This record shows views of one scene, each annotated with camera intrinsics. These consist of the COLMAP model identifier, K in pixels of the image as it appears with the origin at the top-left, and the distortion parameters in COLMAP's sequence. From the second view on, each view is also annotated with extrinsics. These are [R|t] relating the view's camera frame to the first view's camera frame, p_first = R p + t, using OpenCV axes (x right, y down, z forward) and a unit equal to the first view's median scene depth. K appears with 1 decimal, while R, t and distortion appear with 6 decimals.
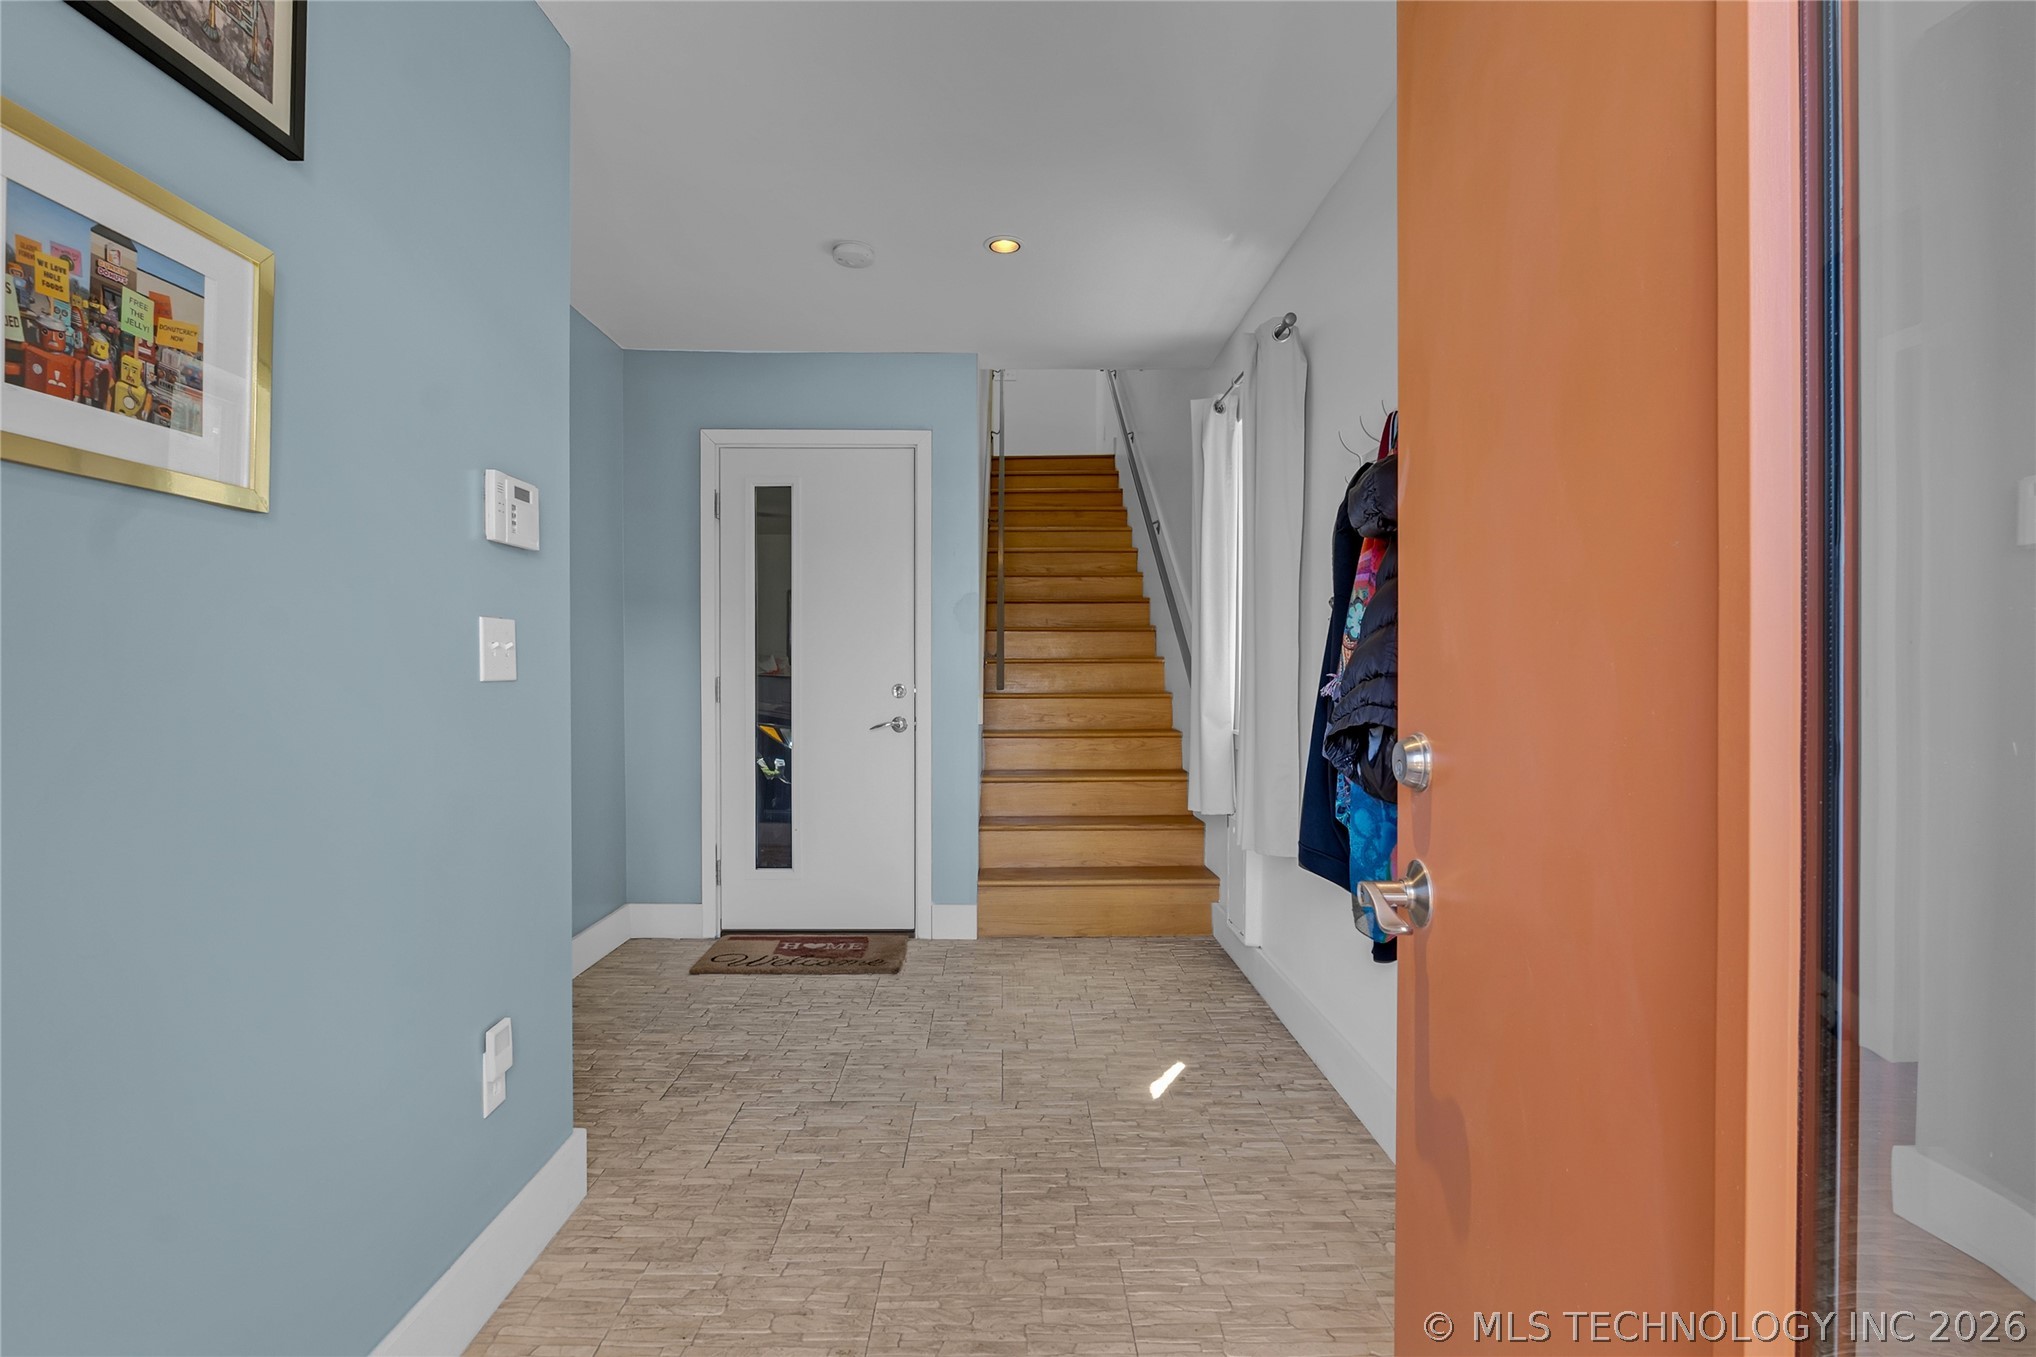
lens RADIAL K [[997.0, 0, 1025.6], [0, 997.0, 650.9], [0, 0, 1]] dist [-0.008939, 0.000113]
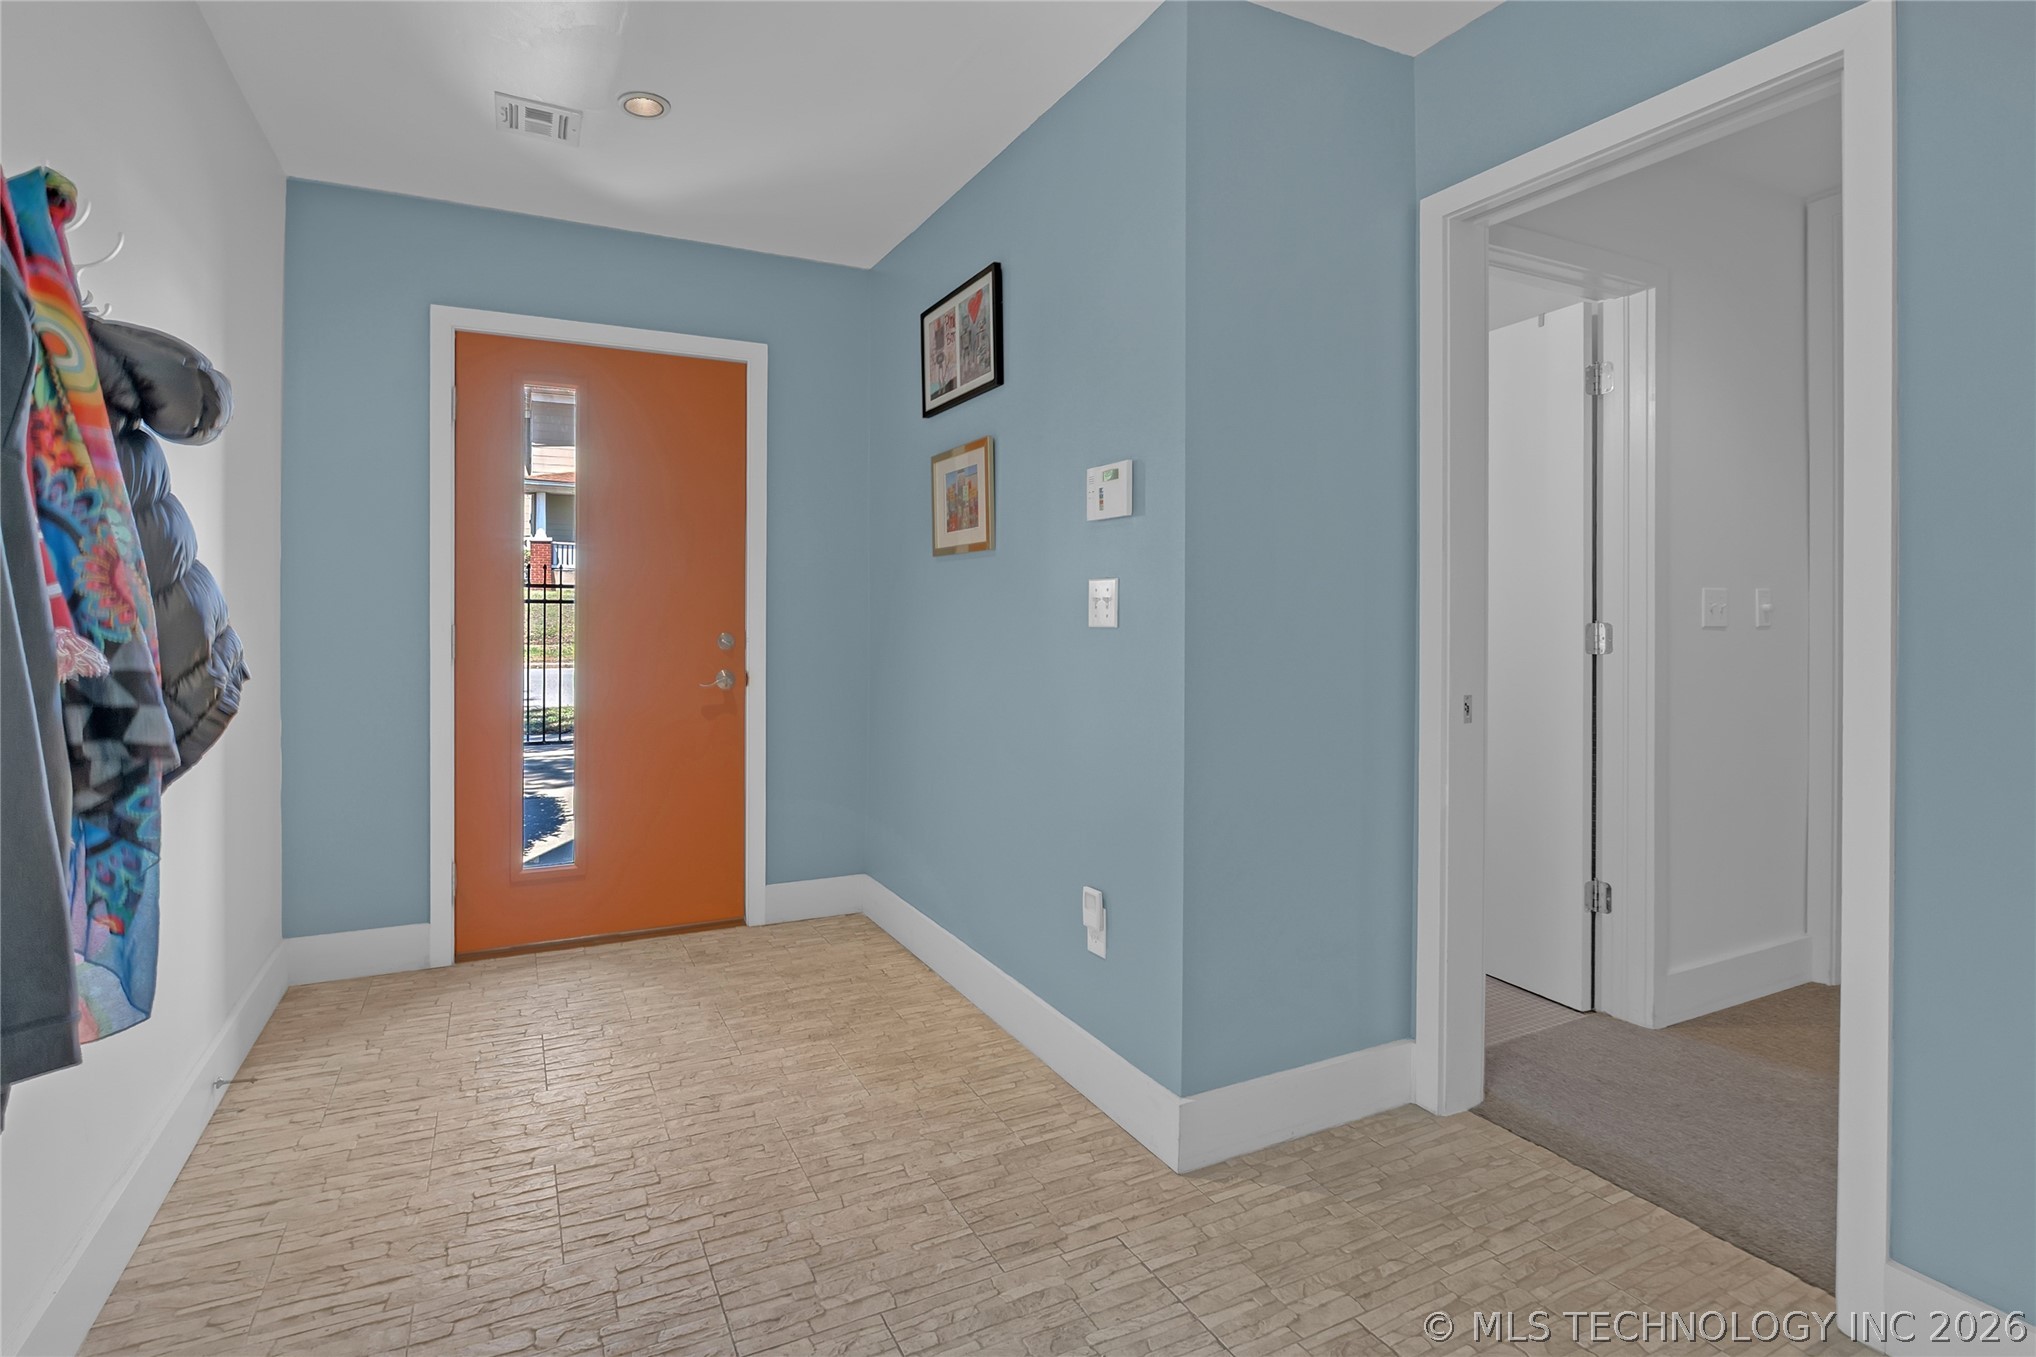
lens RADIAL K [[997.0, 0, 1025.6], [0, 997.0, 650.9], [0, 0, 1]] dist [-0.008939, 0.000113]
pose [[-0.897859, 0.002528, -0.440275, 0.110638], [-0.002815, 0.999930, 0.011482, 0.044046], [0.440273, 0.011549, -0.897790, 1.947030]]
